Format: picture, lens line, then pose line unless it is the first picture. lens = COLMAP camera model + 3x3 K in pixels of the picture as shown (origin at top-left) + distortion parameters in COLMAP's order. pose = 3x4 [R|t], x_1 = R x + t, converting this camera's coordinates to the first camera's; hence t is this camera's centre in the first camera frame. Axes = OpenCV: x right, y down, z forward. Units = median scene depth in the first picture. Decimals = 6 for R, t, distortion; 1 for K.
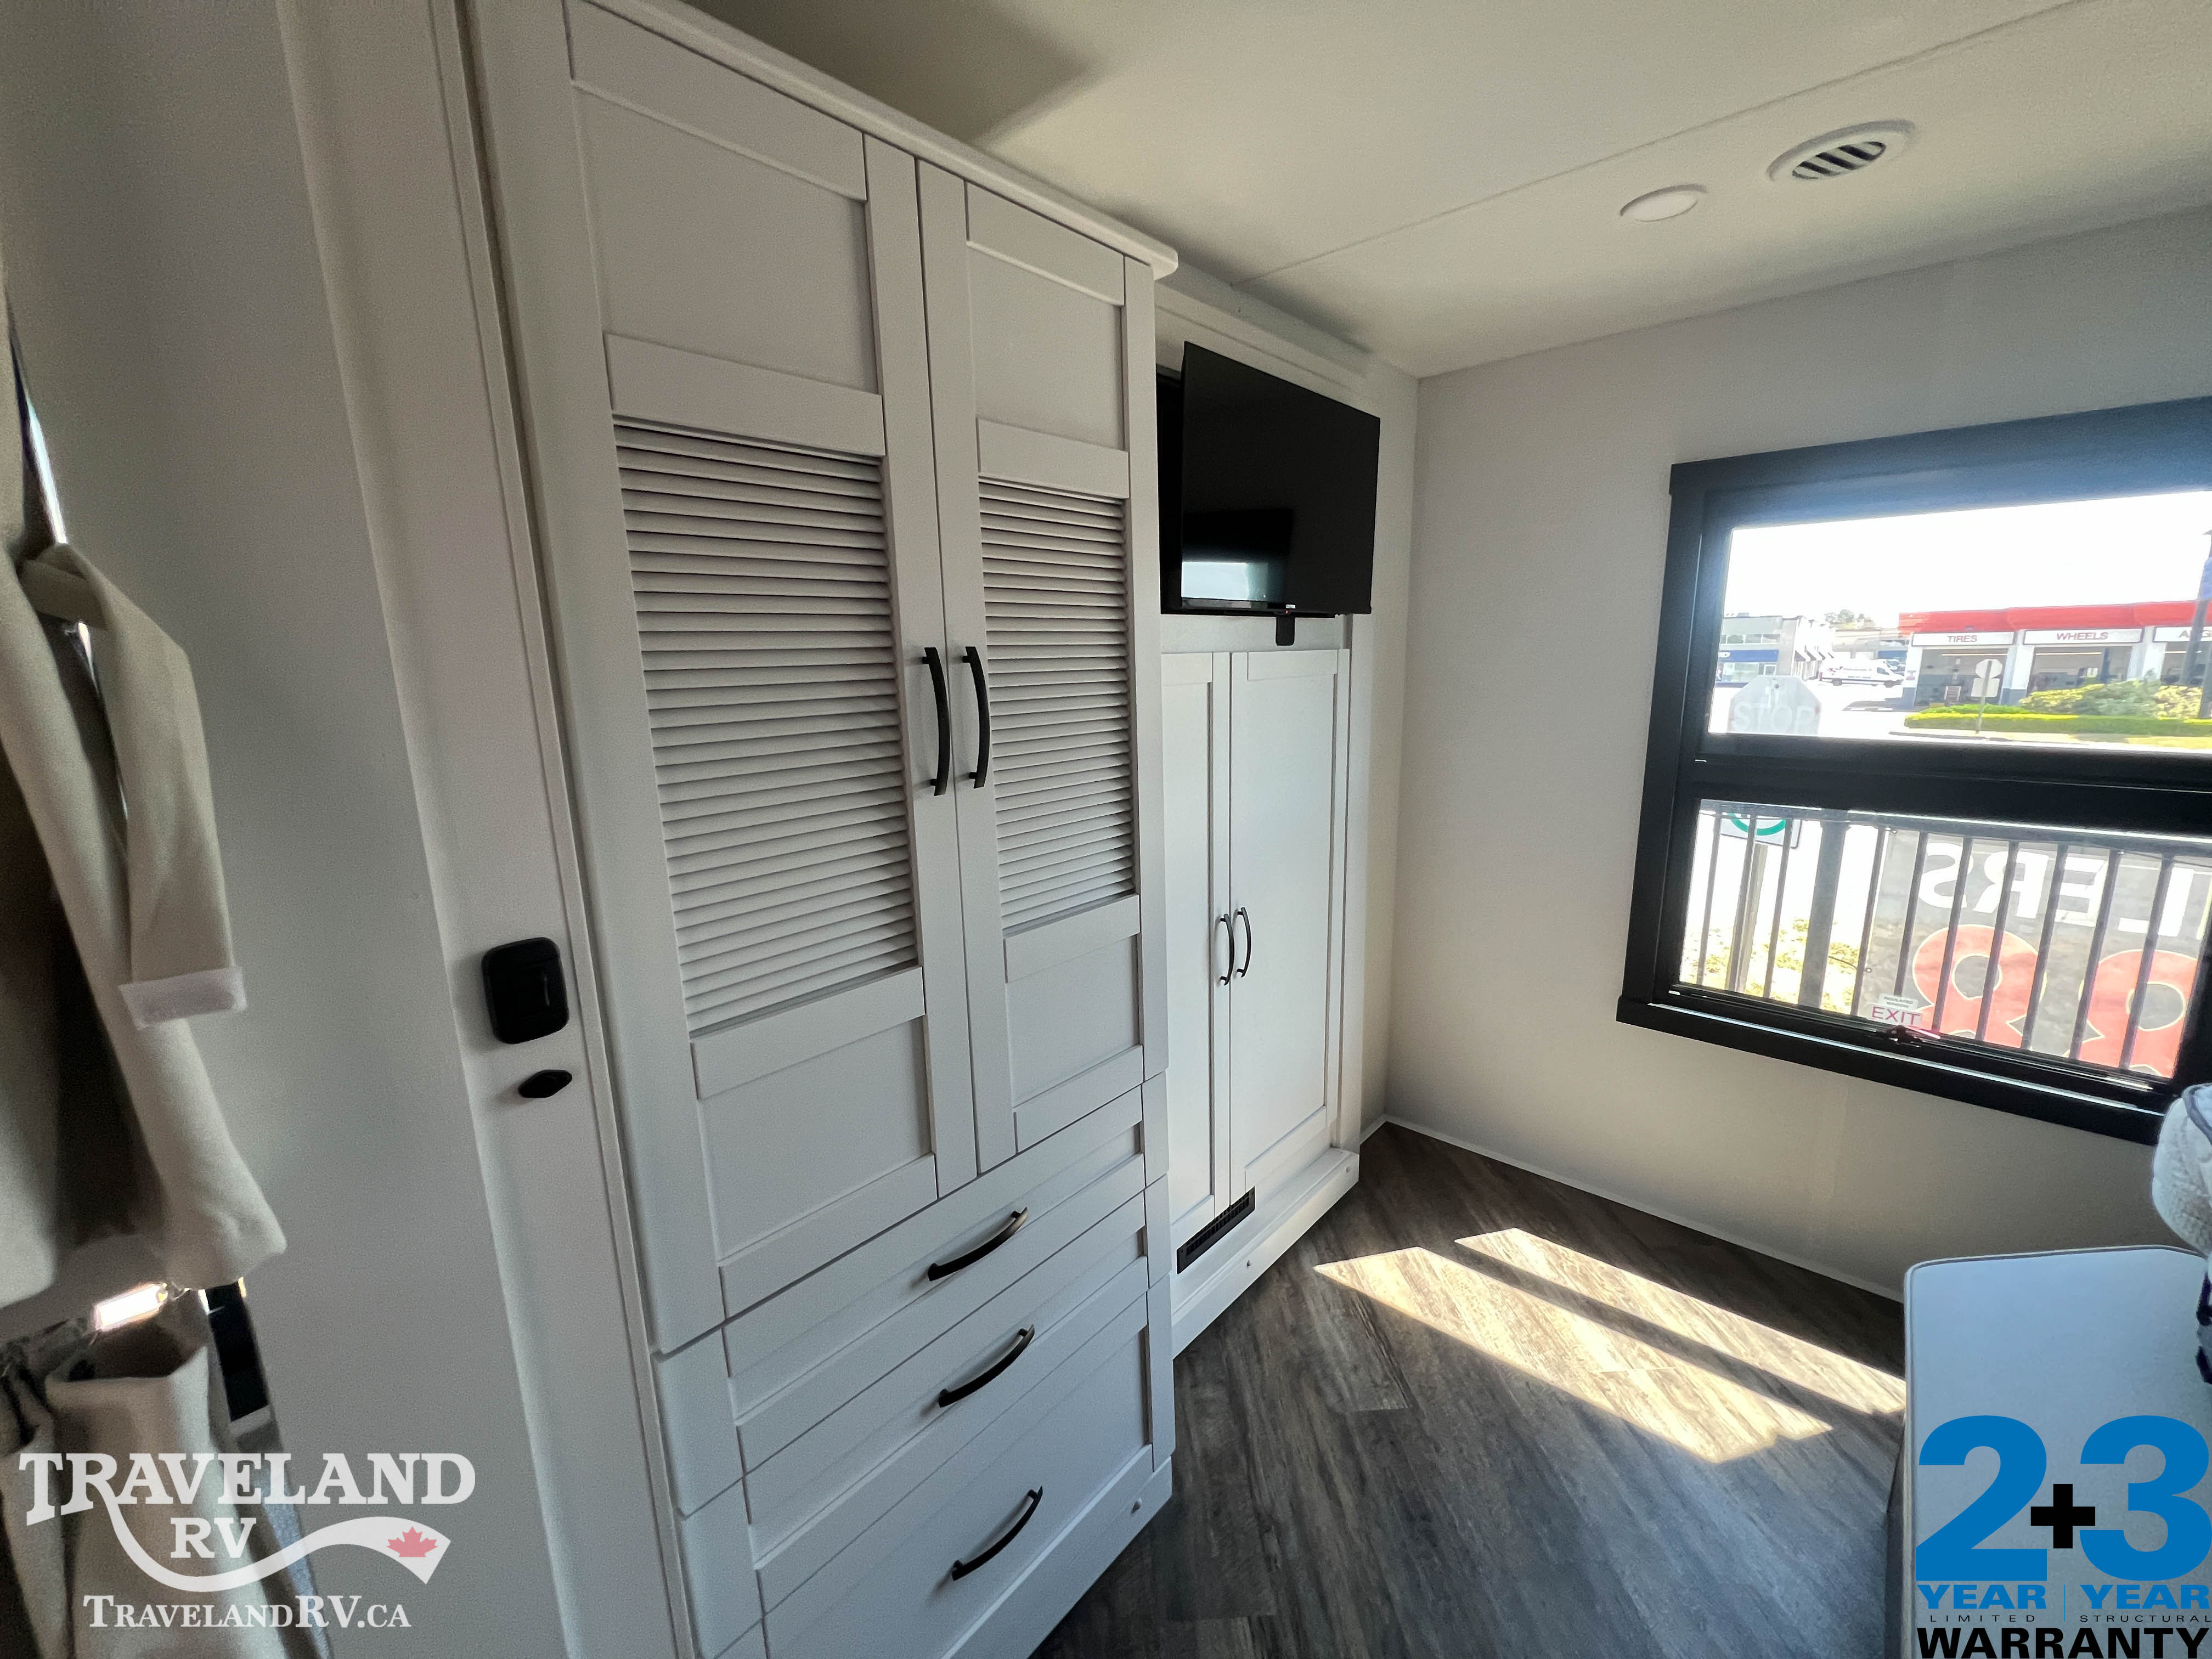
lens RADIAL K [[886.3, 0, 1105.3], [0, 886.3, 829.1], [0, 0, 1]] dist [-0.003289, 0.000446]
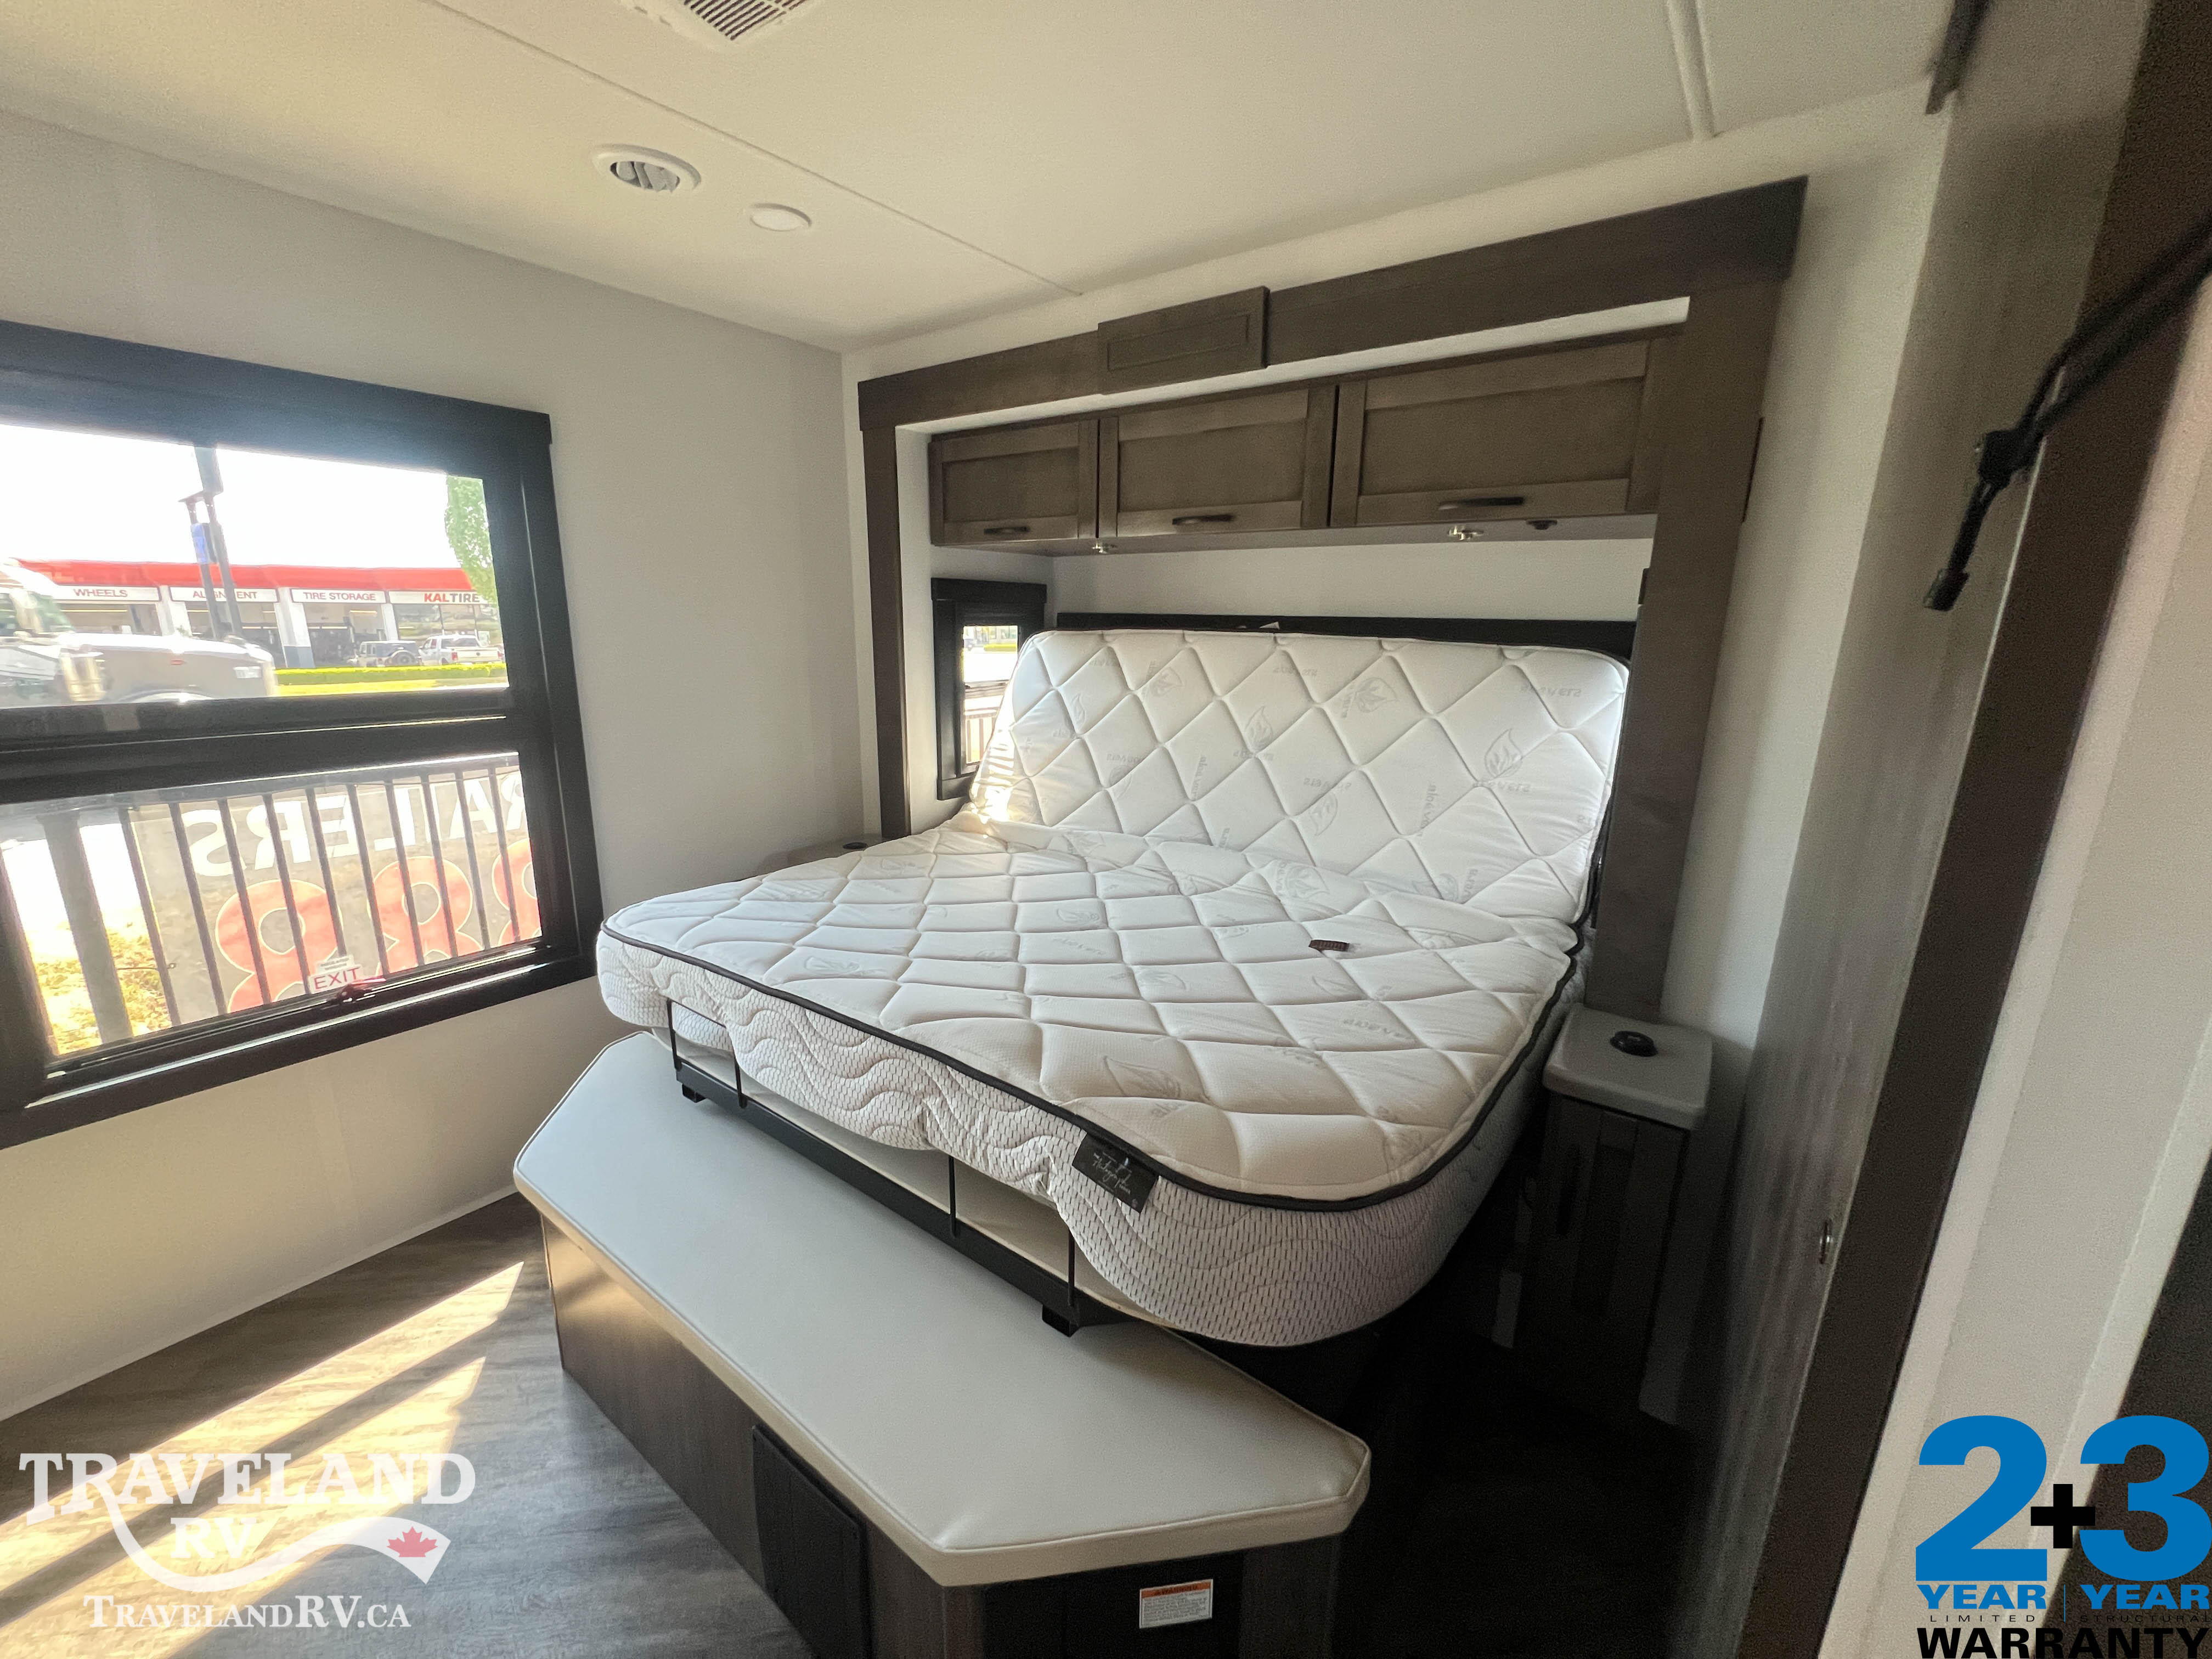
lens RADIAL K [[886.3, 0, 1105.3], [0, 886.3, 829.1], [0, 0, 1]] dist [-0.003289, 0.000446]
pose [[-0.089788, -0.222713, 0.970740, -0.093025], [0.178116, 0.955373, 0.235662, -0.024968], [-0.979905, 0.194064, -0.046112, 0.174767]]
